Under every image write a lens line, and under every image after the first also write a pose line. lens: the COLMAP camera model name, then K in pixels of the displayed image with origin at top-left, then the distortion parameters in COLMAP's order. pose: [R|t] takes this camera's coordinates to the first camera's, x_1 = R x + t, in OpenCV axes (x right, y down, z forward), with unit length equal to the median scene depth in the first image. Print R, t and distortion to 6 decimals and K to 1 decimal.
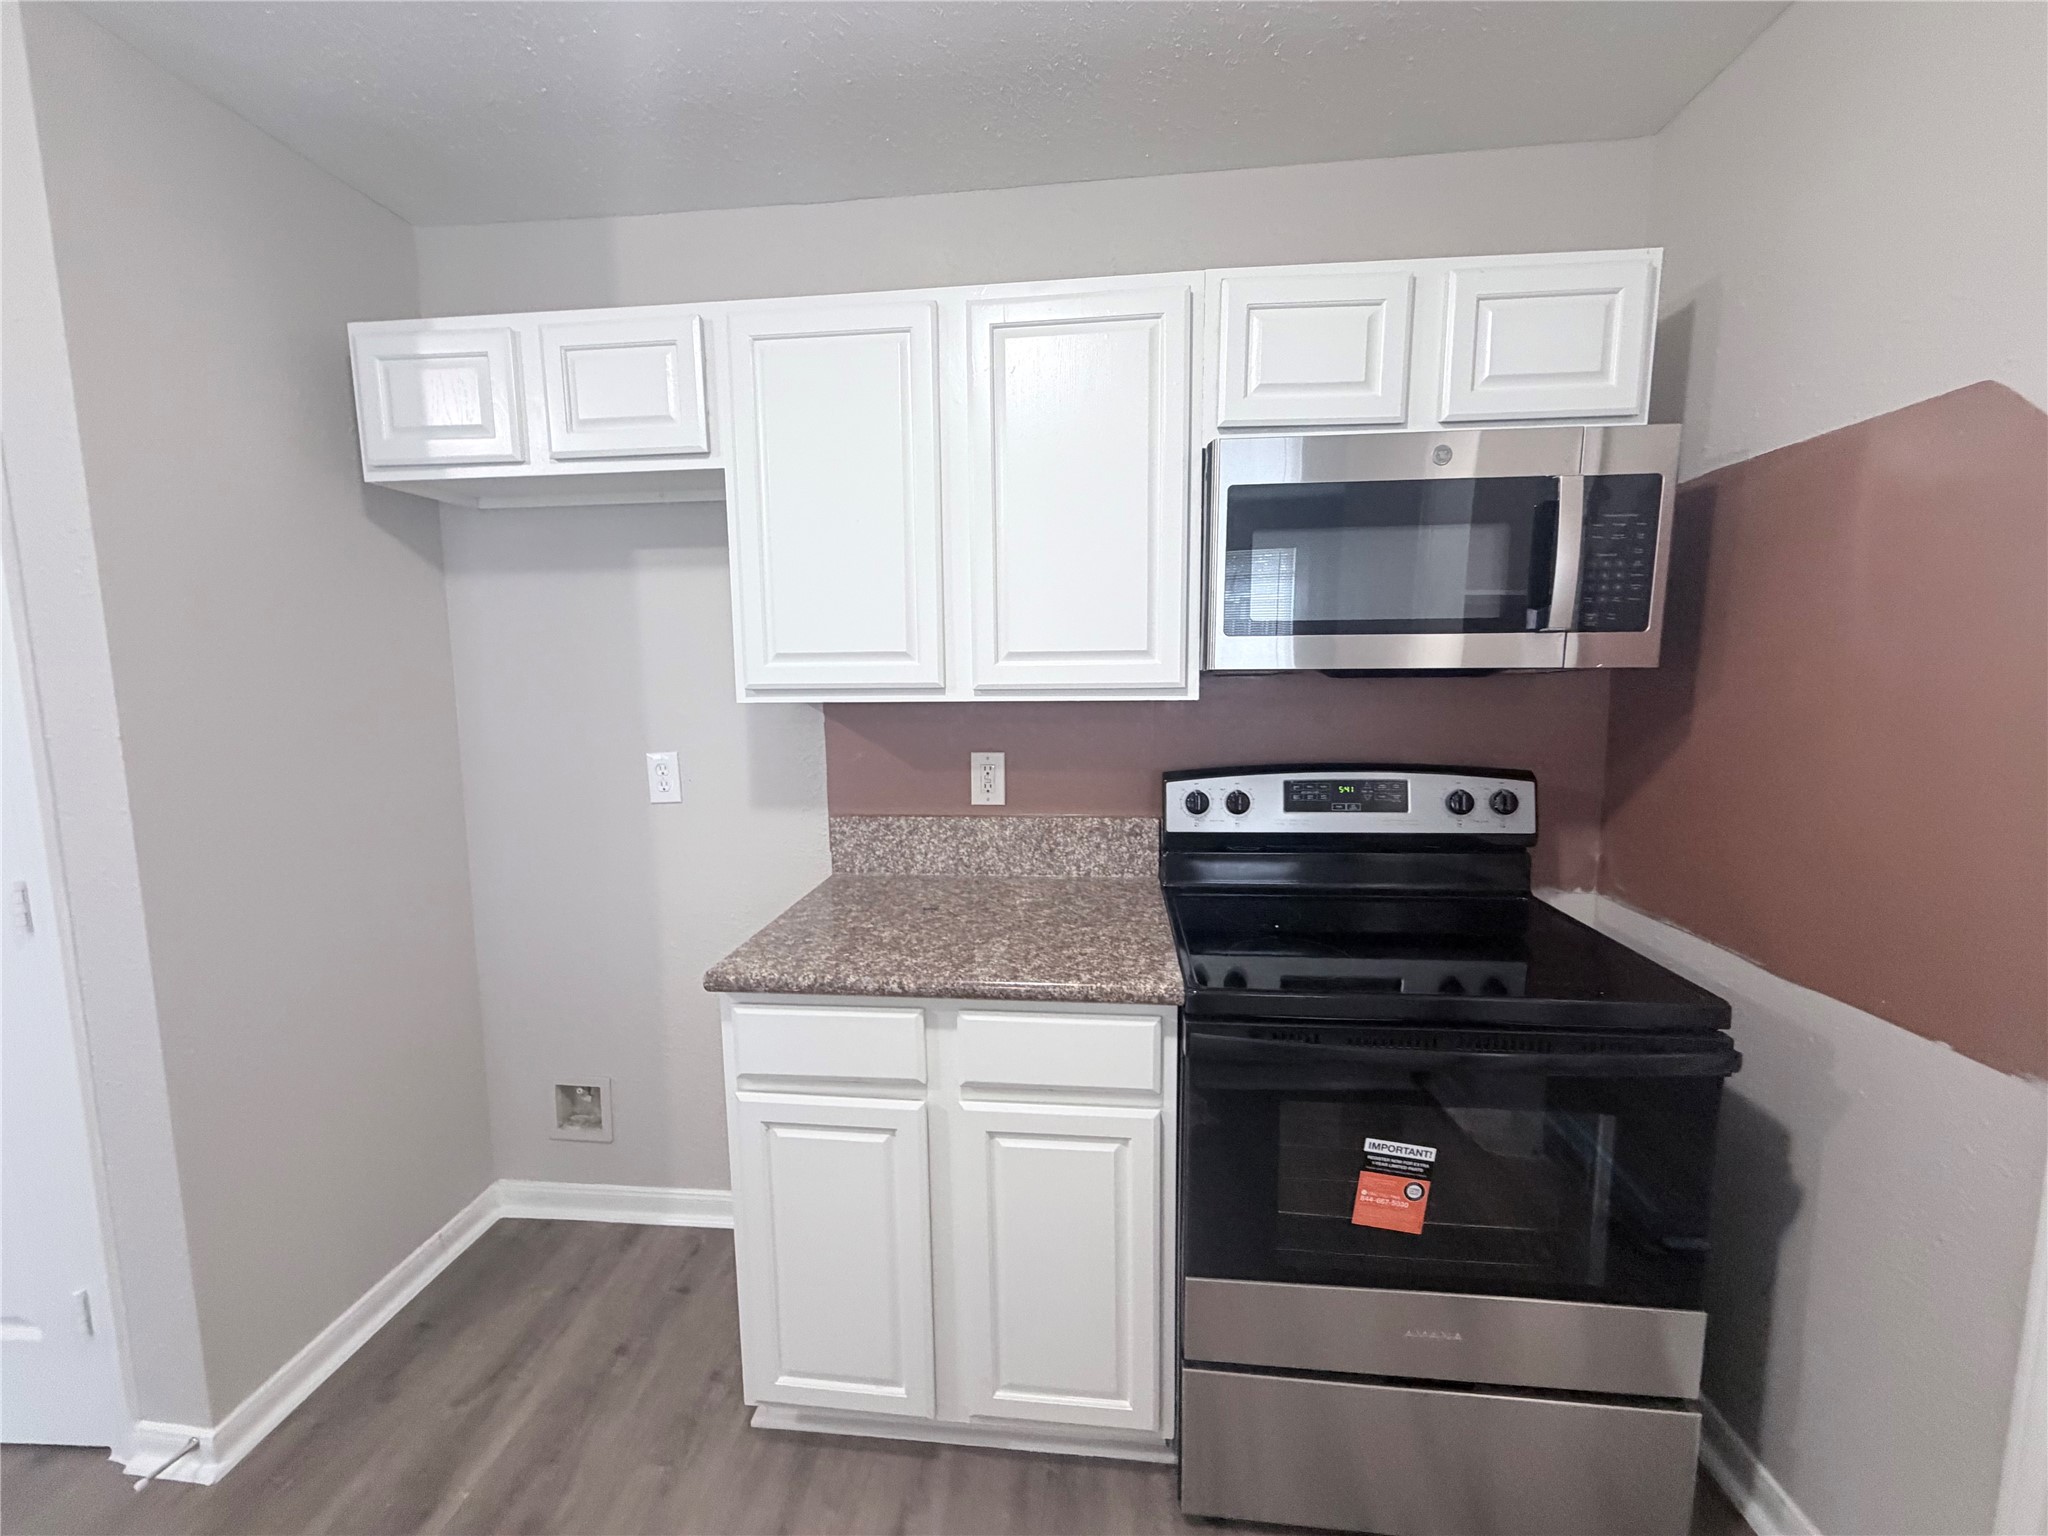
lens RADIAL K [[805.0, 0, 1016.6], [0, 805.0, 772.4], [0, 0, 1]] dist [-0.001598, 0.001089]
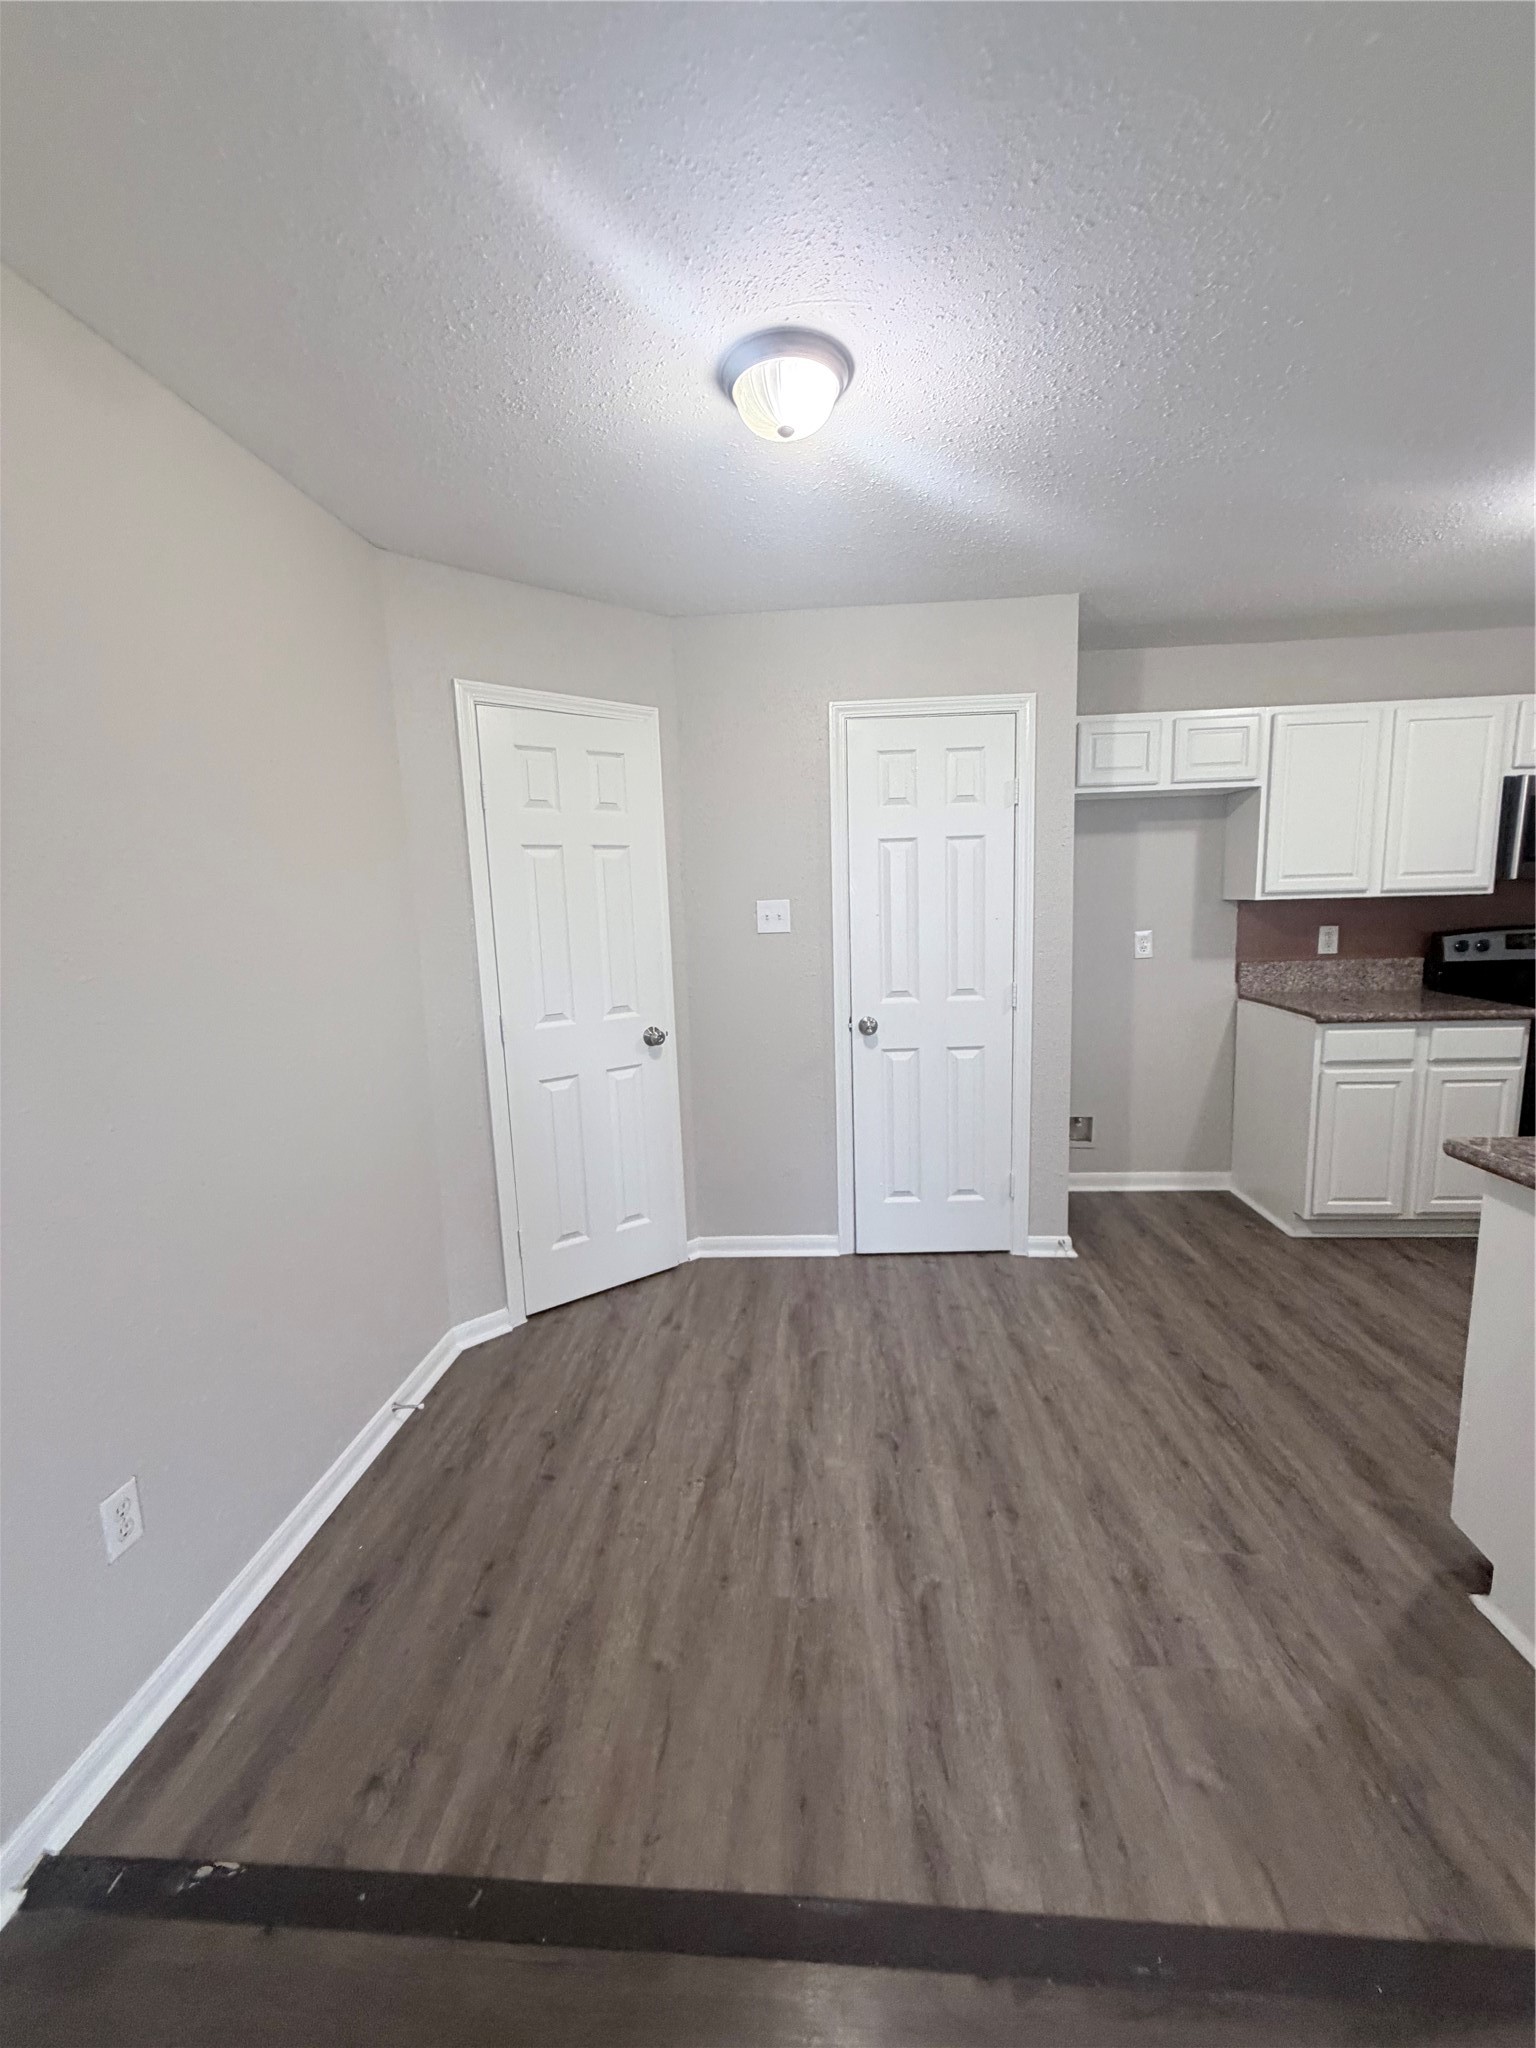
lens RADIAL K [[805.0, 0, 778.2], [0, 805.0, 1009.3], [0, 0, 1]] dist [-0.001598, 0.001089]
pose [[0.999253, -0.021443, 0.032159, -1.566248], [0.021102, 0.999718, 0.010911, 0.138311], [-0.032384, -0.010225, 0.999423, -0.966874]]
